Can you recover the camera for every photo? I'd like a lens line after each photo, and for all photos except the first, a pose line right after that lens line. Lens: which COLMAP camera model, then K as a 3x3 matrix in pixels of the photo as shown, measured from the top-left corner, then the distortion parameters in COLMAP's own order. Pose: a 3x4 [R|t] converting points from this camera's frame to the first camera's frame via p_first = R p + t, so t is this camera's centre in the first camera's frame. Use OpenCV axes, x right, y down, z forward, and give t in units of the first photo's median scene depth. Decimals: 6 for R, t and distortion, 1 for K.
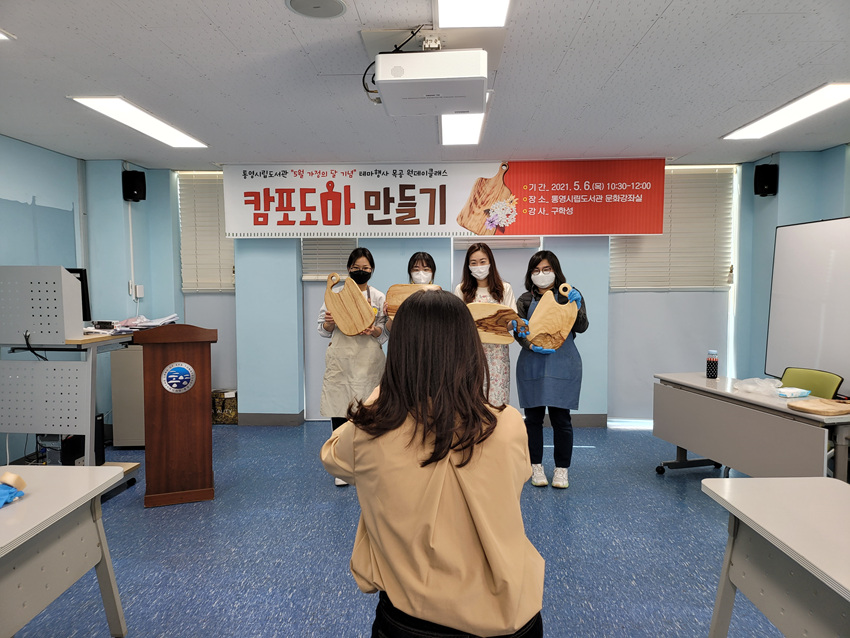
lens RADIAL K [[591.7, 0, 430.2], [0, 591.7, 315.5], [0, 0, 1]] dist [0.037576, -0.042254]
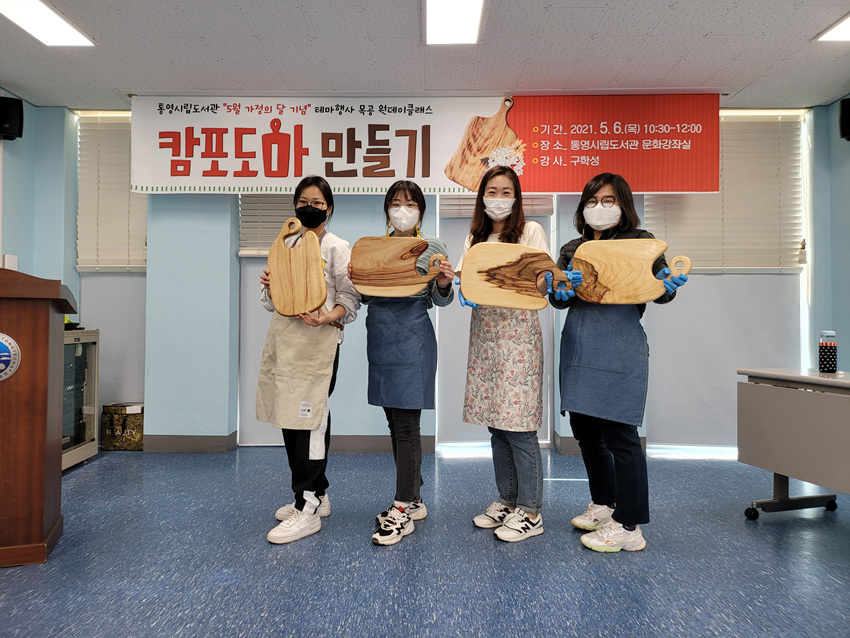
lens RADIAL K [[591.7, 0, 424.6], [0, 591.7, 308.2], [0, 0, 1]] dist [0.037576, -0.042254]
pose [[0.999719, 0.008050, 0.022311, 0.004264], [-0.006206, 0.996652, -0.081519, 0.072209], [-0.022893, 0.081358, 0.996422, 0.270031]]
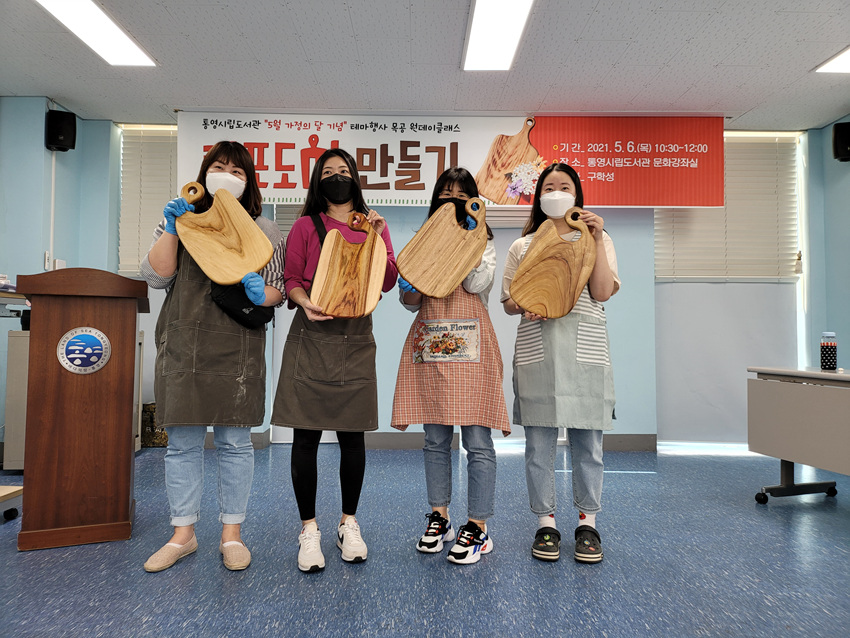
lens RADIAL K [[591.7, 0, 427.2], [0, 591.7, 307.1], [0, 0, 1]] dist [0.037576, -0.042254]
pose [[0.998795, 0.014096, 0.047016, -0.050446], [-0.009227, 0.994719, -0.102218, 0.086273], [-0.048208, 0.101661, 0.993650, 0.221477]]
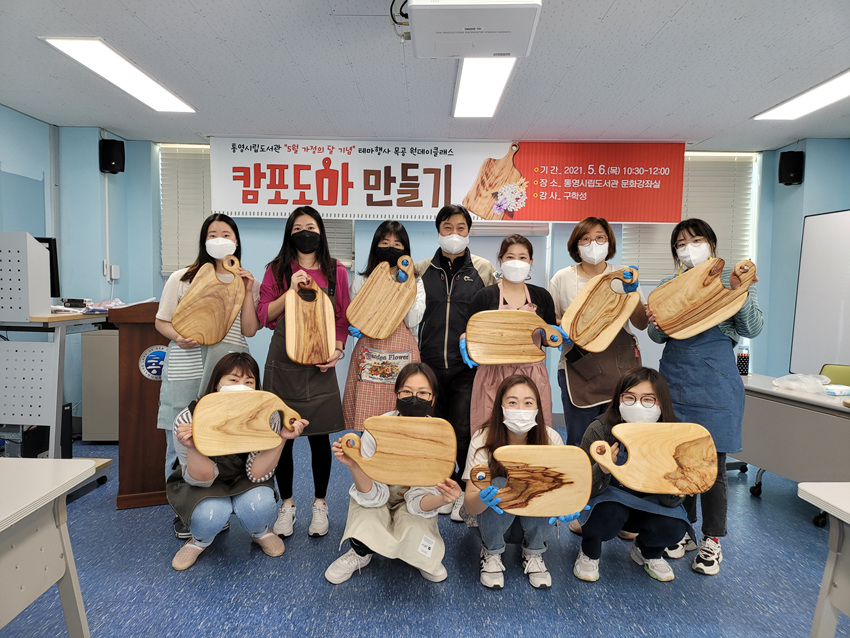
lens RADIAL K [[591.7, 0, 424.8], [0, 591.7, 313.6], [0, 0, 1]] dist [0.037576, -0.042254]
pose [[0.999357, 0.019884, 0.029849, -0.038959], [-0.019653, 0.999775, -0.008018, 0.021580], [-0.030001, 0.007426, 0.999522, 0.071614]]
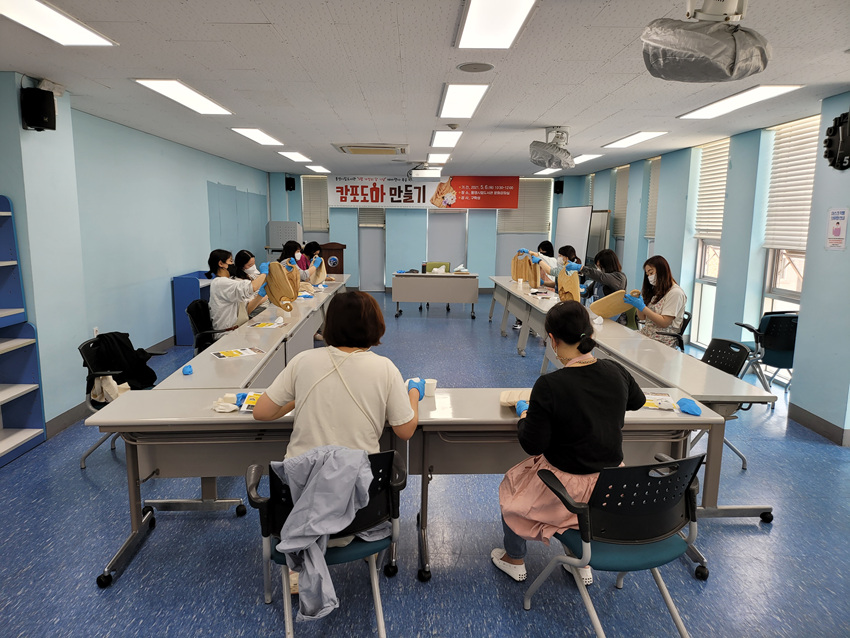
lens RADIAL K [[591.7, 0, 424.0], [0, 591.7, 323.0], [0, 0, 1]] dist [0.037576, -0.042254]
pose [[0.998769, 0.005791, 0.049274, -0.088832], [-0.011342, 0.993514, 0.113141, 0.048794], [-0.048299, -0.113561, 0.992356, -1.333310]]
